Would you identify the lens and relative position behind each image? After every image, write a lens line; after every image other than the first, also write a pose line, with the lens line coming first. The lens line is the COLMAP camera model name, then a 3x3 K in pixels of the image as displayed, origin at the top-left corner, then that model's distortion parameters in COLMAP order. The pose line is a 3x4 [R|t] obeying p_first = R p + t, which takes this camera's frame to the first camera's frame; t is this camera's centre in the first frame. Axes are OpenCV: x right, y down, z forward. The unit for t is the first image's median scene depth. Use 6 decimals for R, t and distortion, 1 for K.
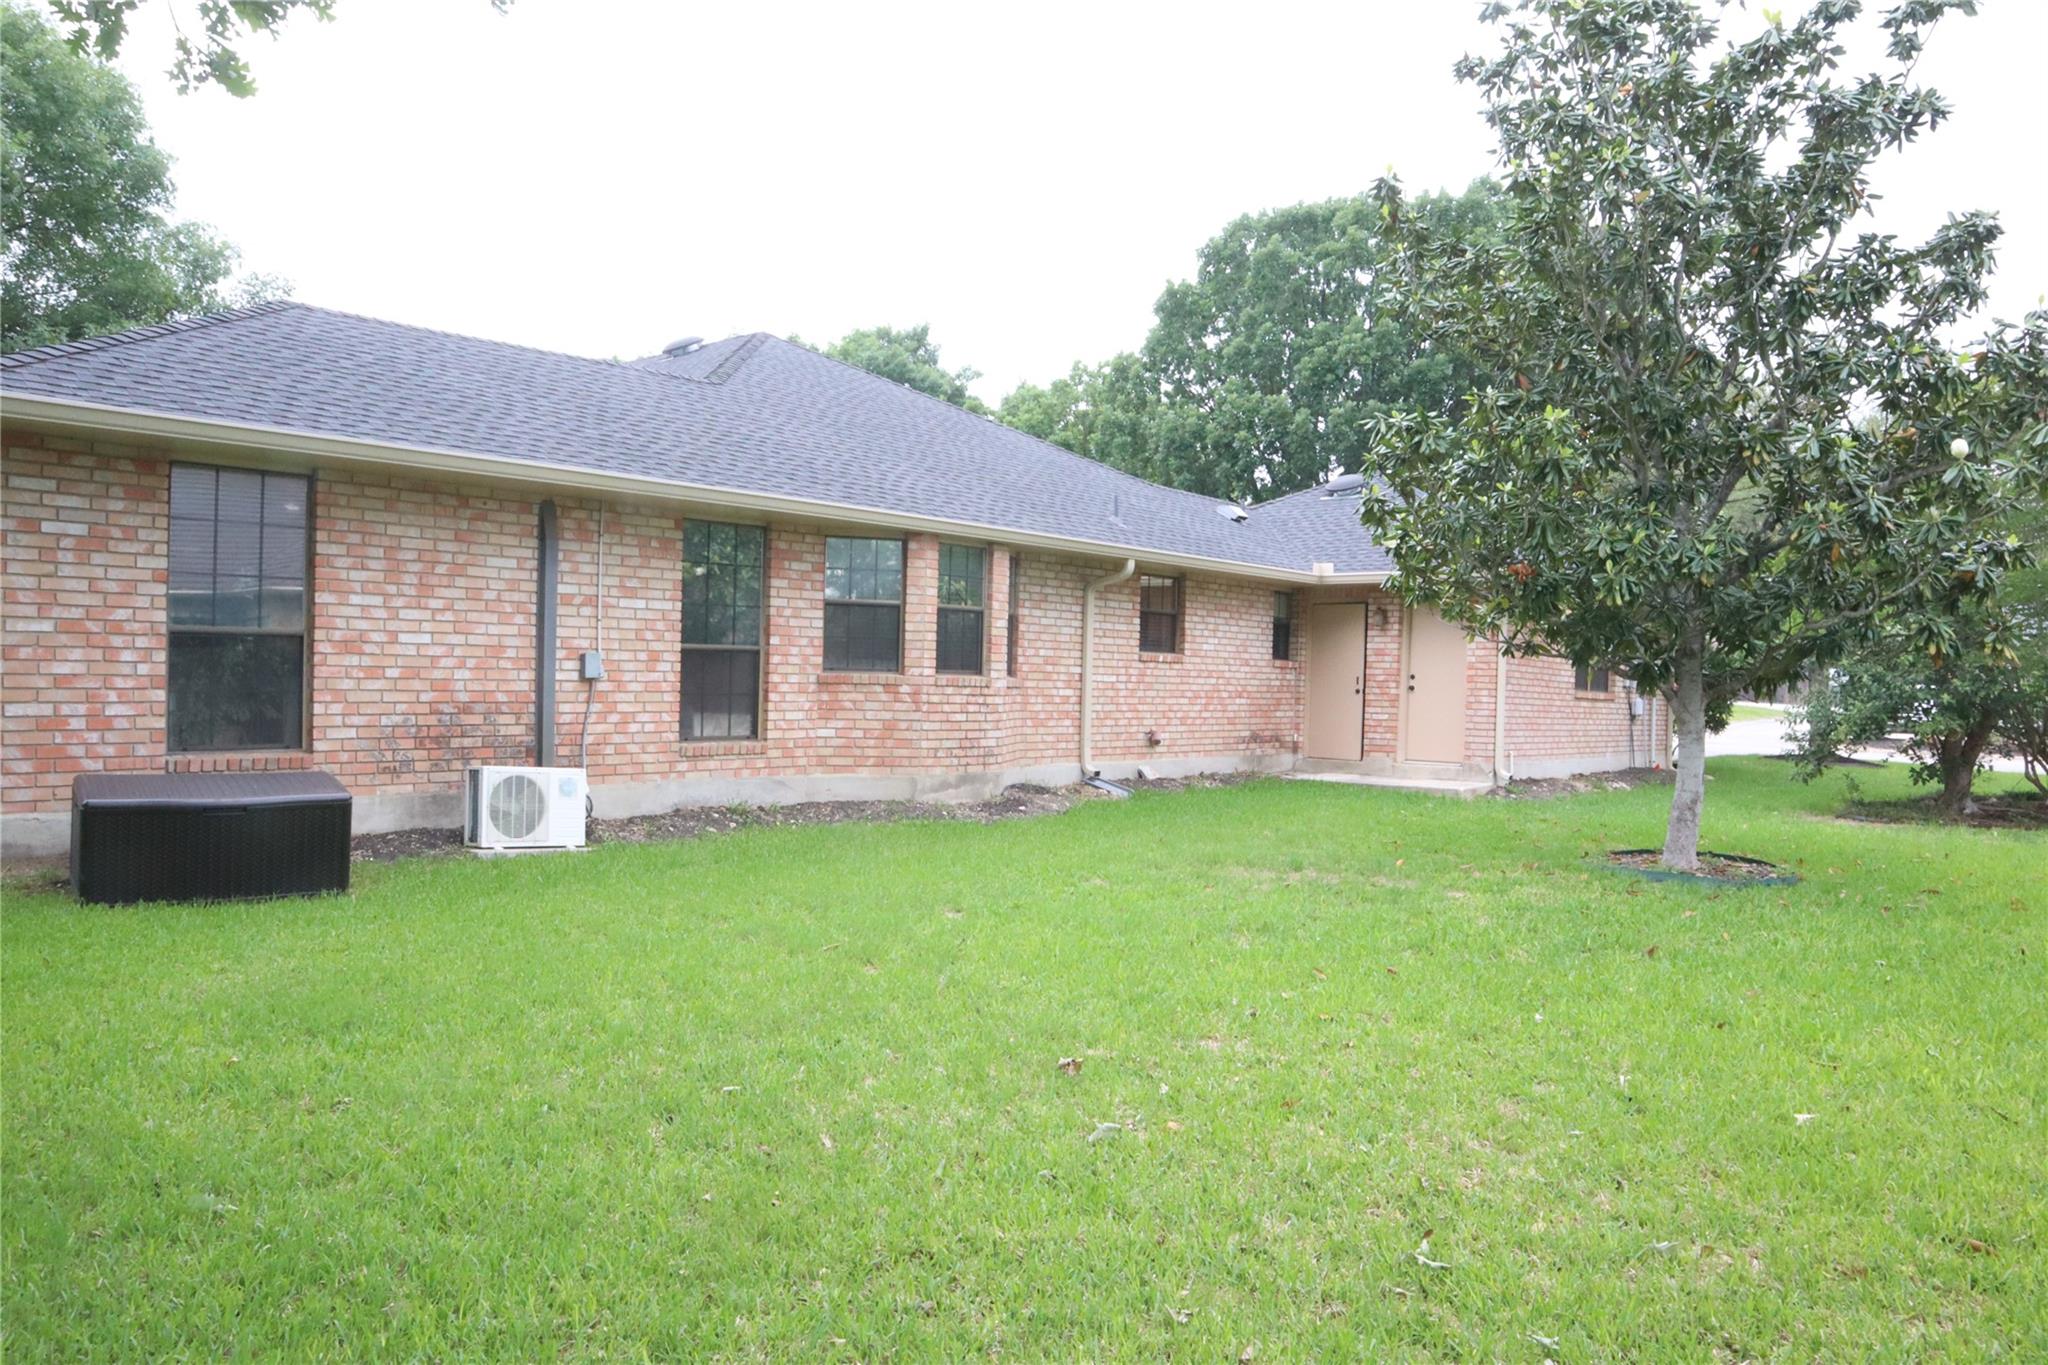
lens RADIAL K [[1467.6, 0, 981.7], [0, 1467.6, 698.1], [0, 0, 1]] dist [-0.176735, 0.132509]
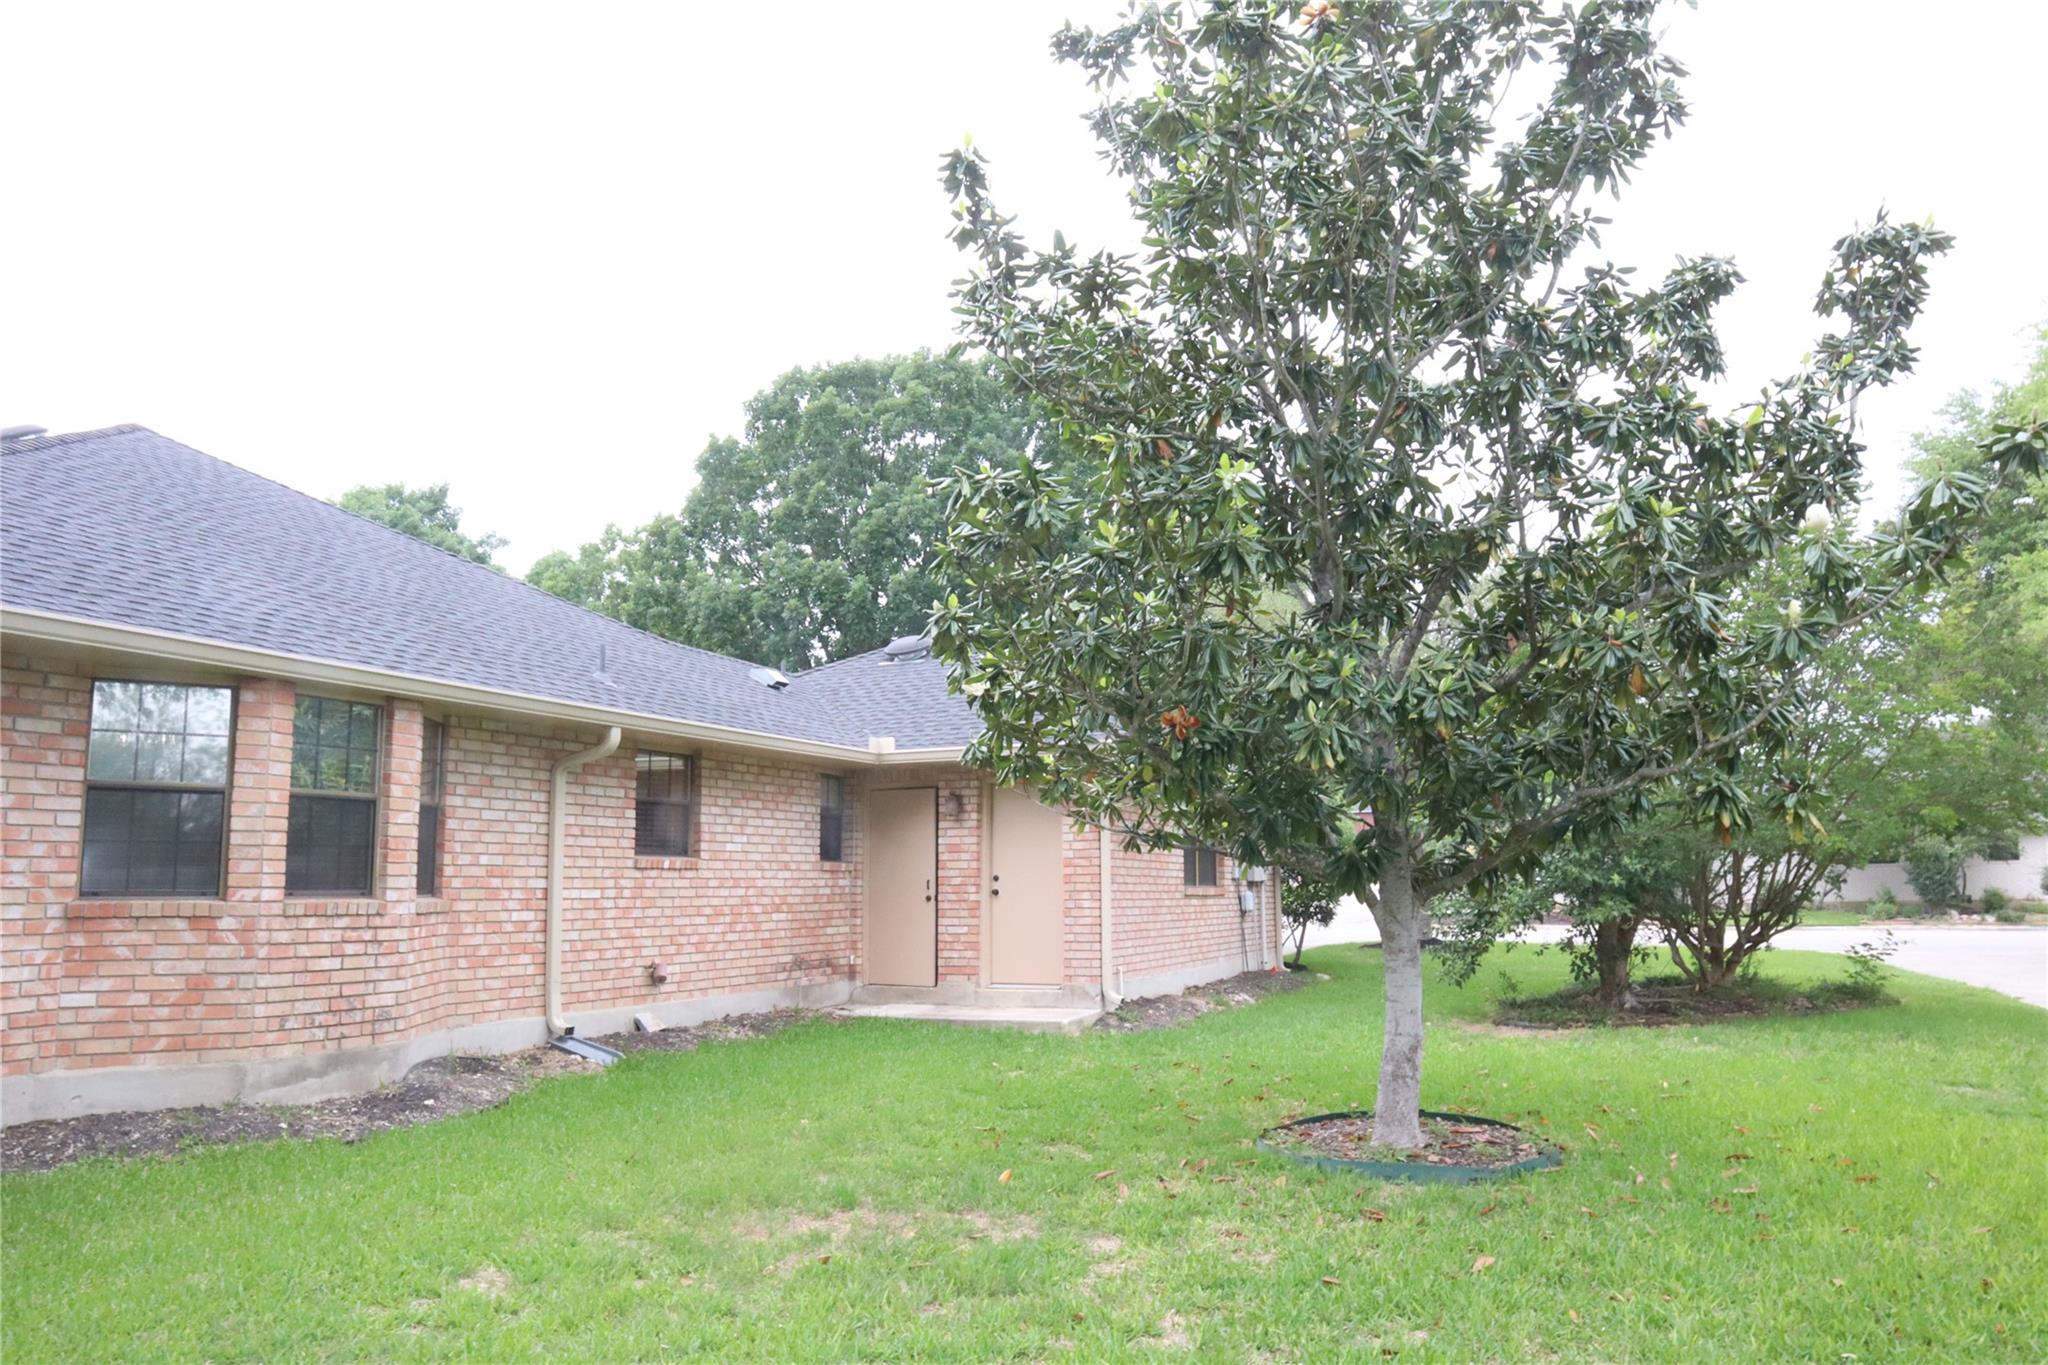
lens RADIAL K [[1467.6, 0, 981.7], [0, 1467.6, 698.1], [0, 0, 1]] dist [-0.176735, 0.132509]
pose [[0.957094, 0.006042, 0.289714, 0.067939], [0.032895, 0.991055, -0.129338, -0.011040], [-0.287904, 0.133319, 0.948334, 0.271962]]
